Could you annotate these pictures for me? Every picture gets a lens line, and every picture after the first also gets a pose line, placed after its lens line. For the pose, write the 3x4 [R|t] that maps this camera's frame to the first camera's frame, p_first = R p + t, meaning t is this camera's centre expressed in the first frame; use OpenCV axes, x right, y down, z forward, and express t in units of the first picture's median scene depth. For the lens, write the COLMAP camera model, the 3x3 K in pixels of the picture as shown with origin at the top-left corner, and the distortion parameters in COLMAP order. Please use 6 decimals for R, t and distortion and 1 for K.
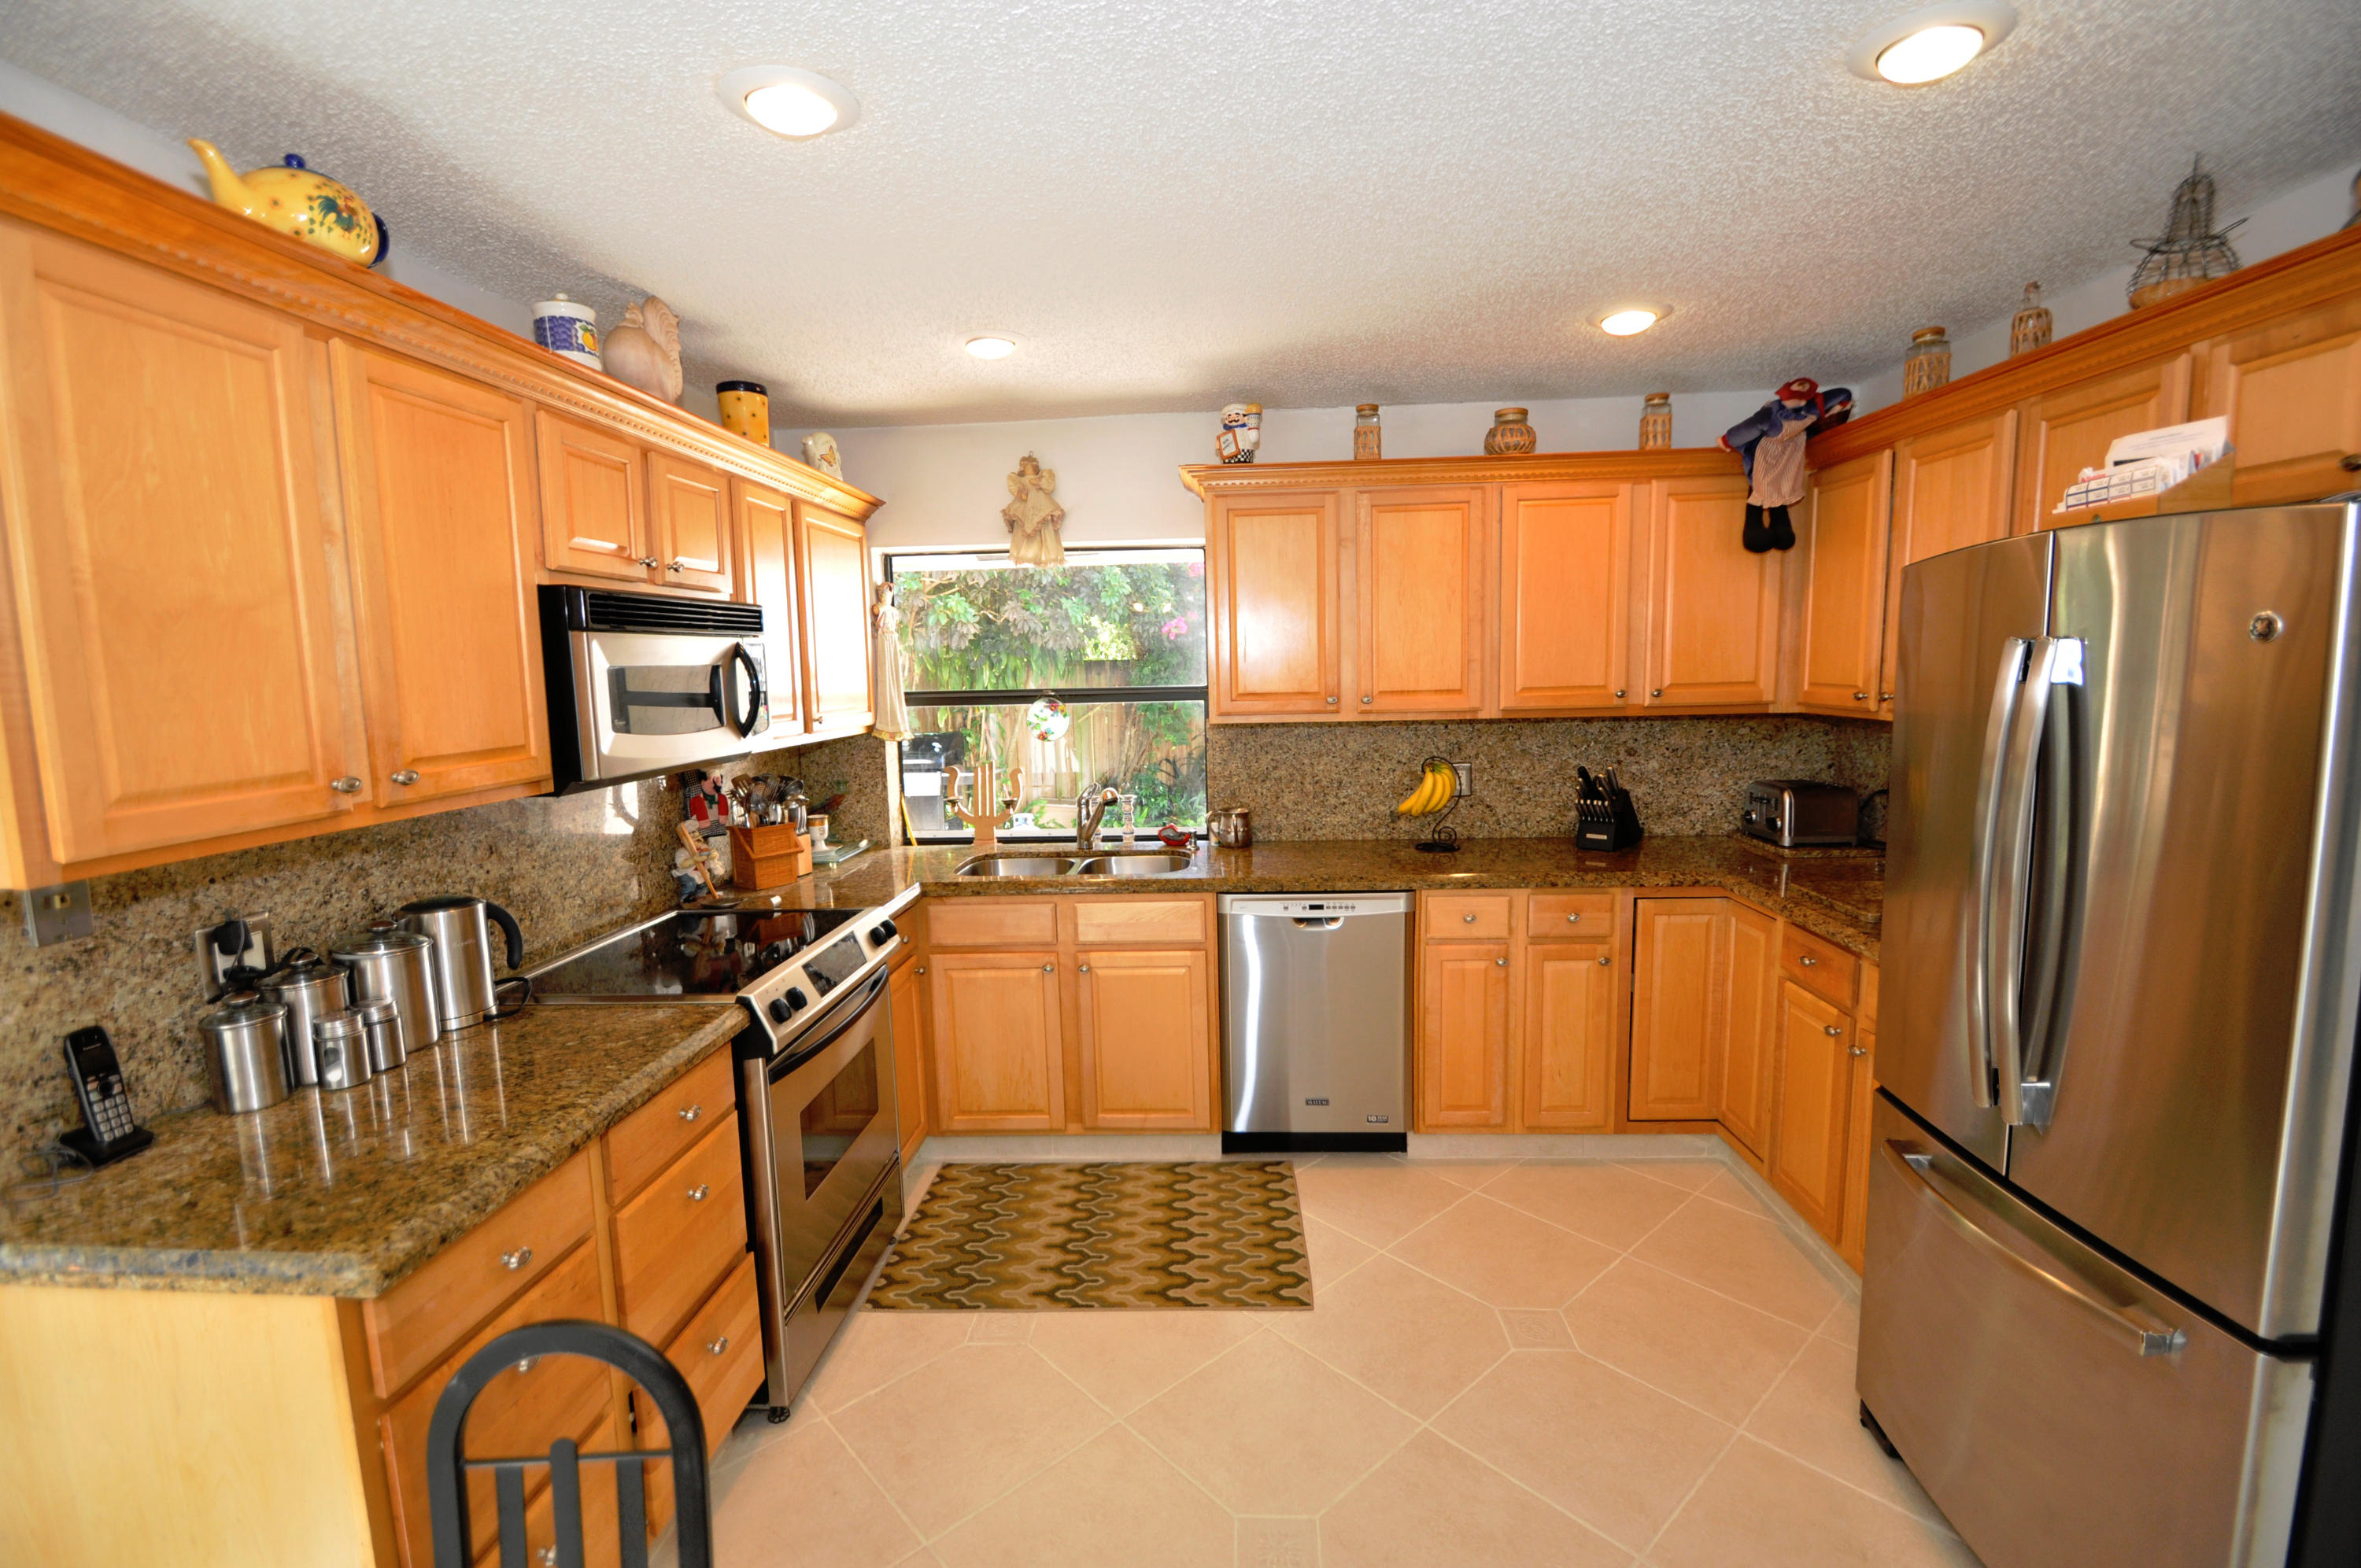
lens RADIAL K [[1024.7, 0, 1180.5], [0, 1024.7, 784.0], [0, 0, 1]] dist [0.015935, -0.019908]
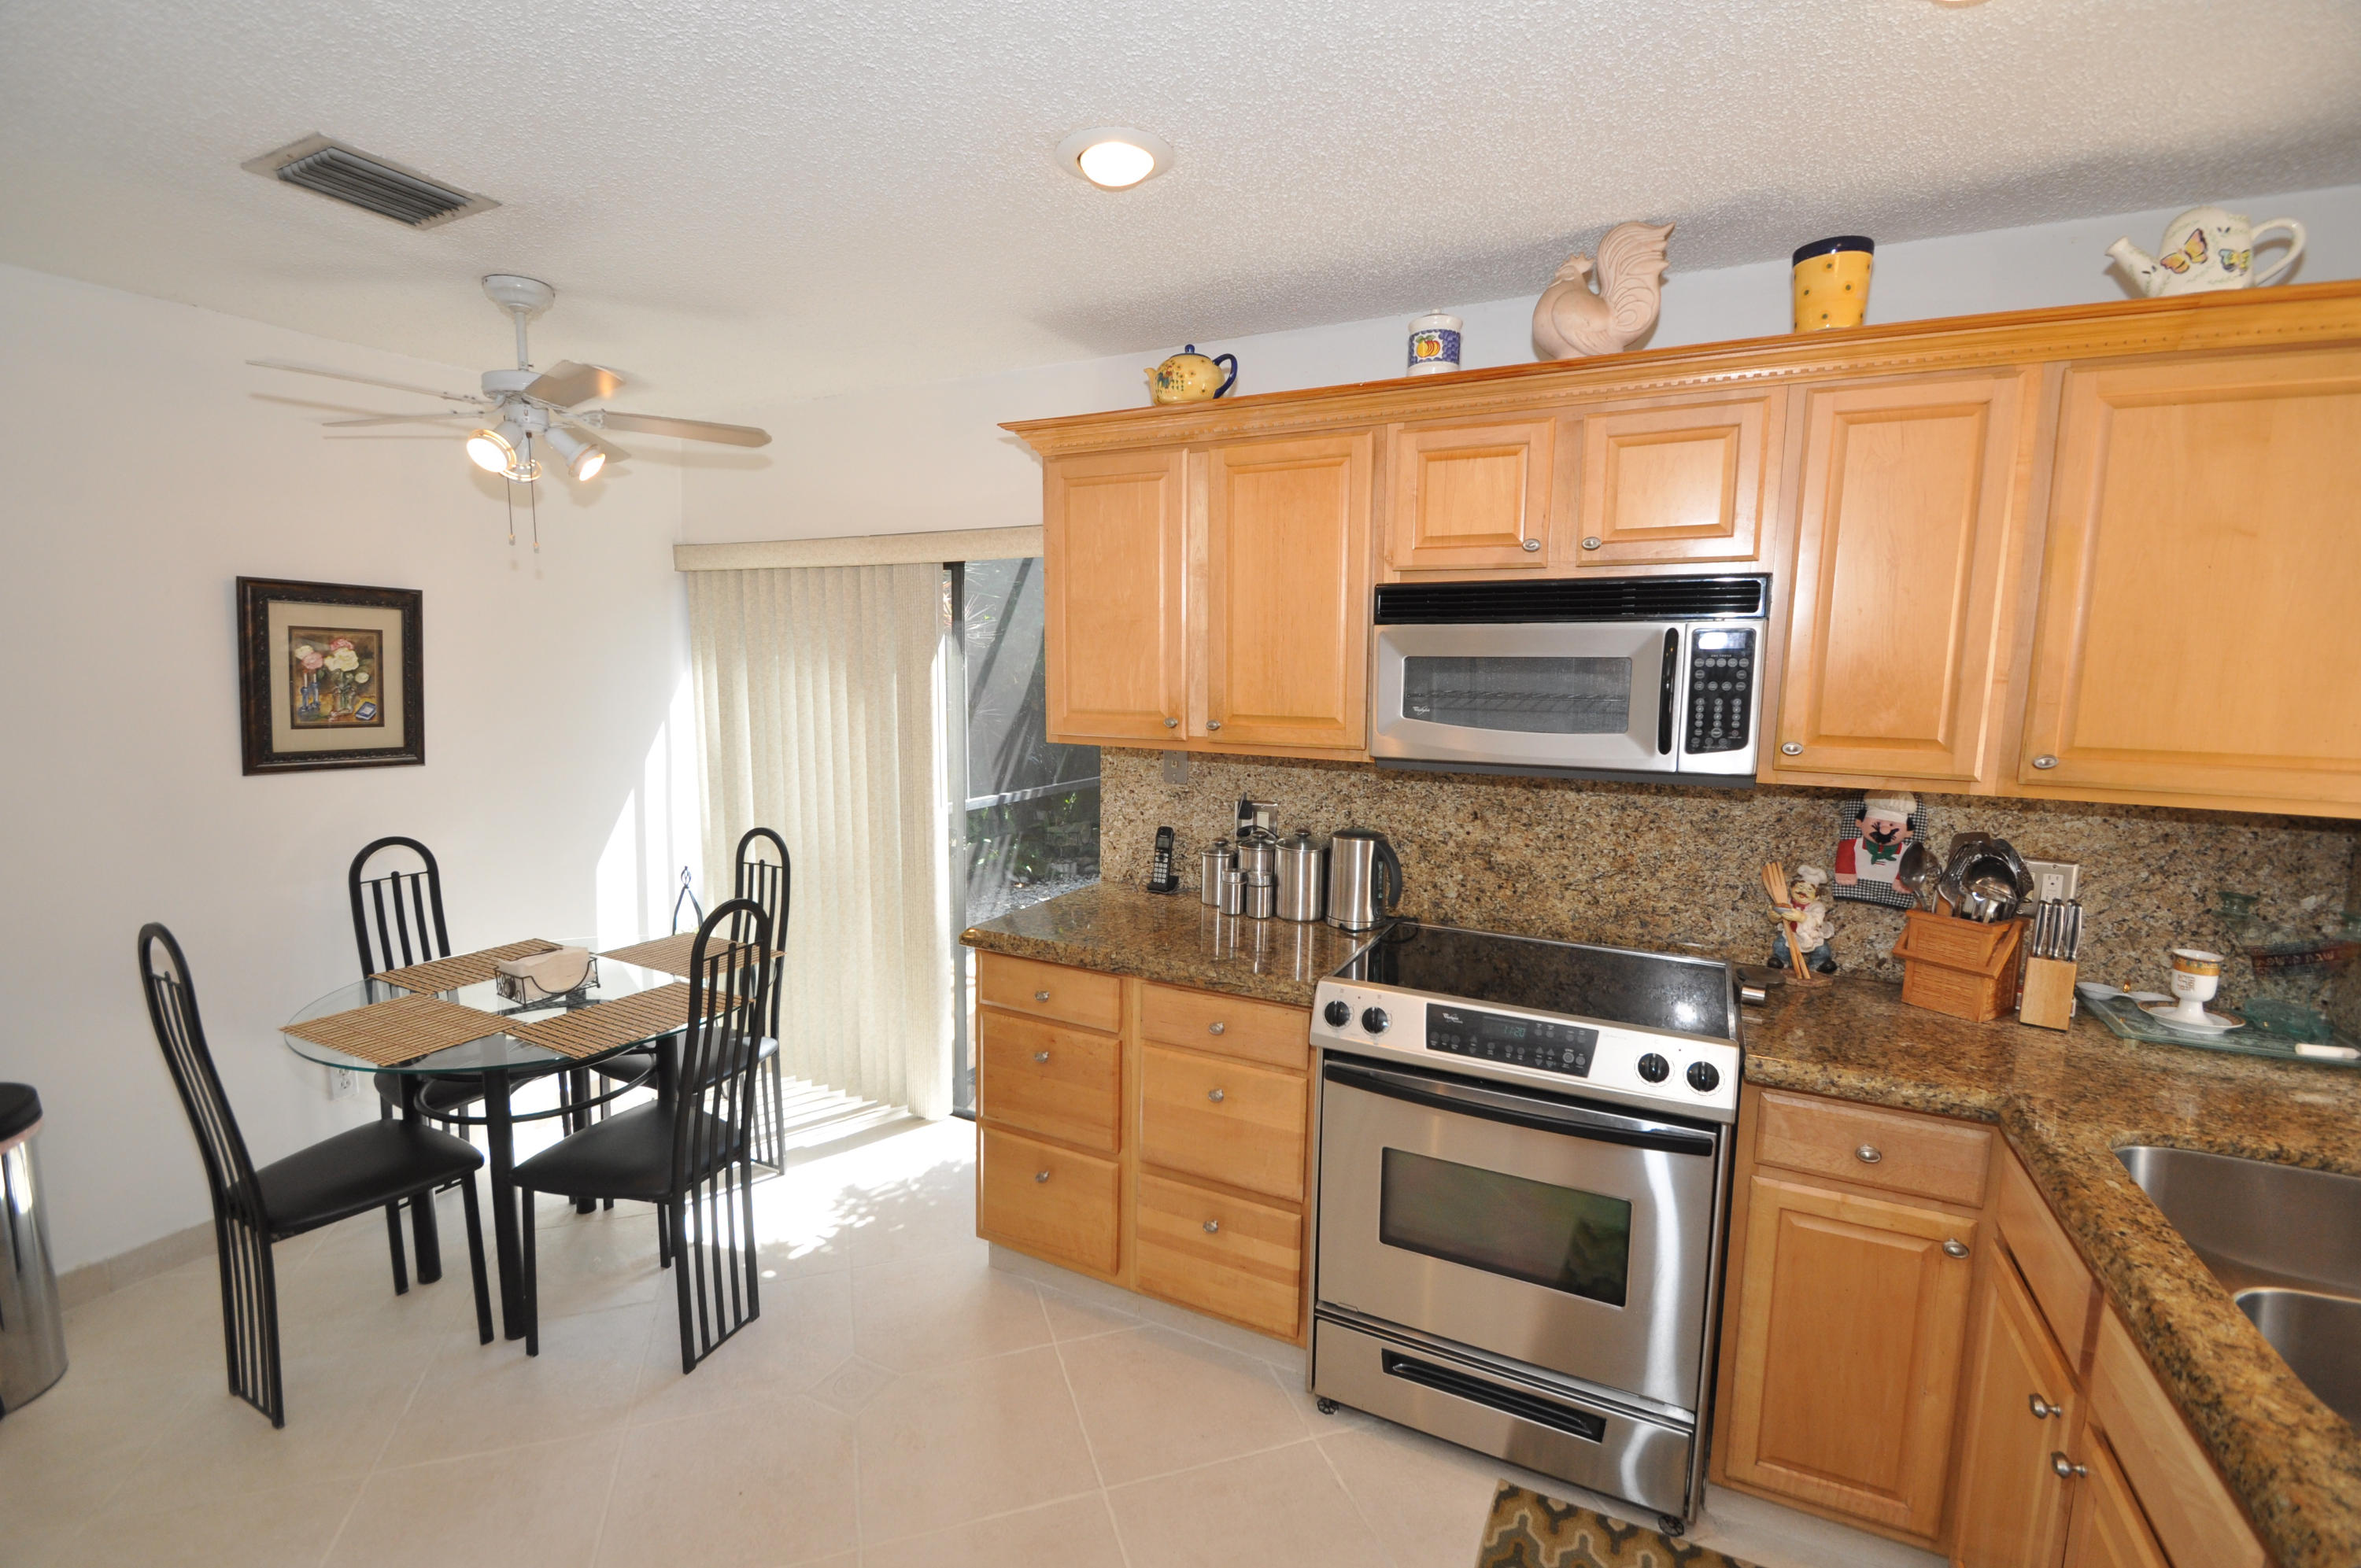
lens RADIAL K [[1024.7, 0, 1180.5], [0, 1024.7, 784.0], [0, 0, 1]] dist [0.015935, -0.019908]
pose [[-0.387399, 0.128720, -0.912882, 0.526044], [-0.112692, 0.976167, 0.185467, -0.154253], [0.914999, 0.174724, -0.363661, 1.183926]]
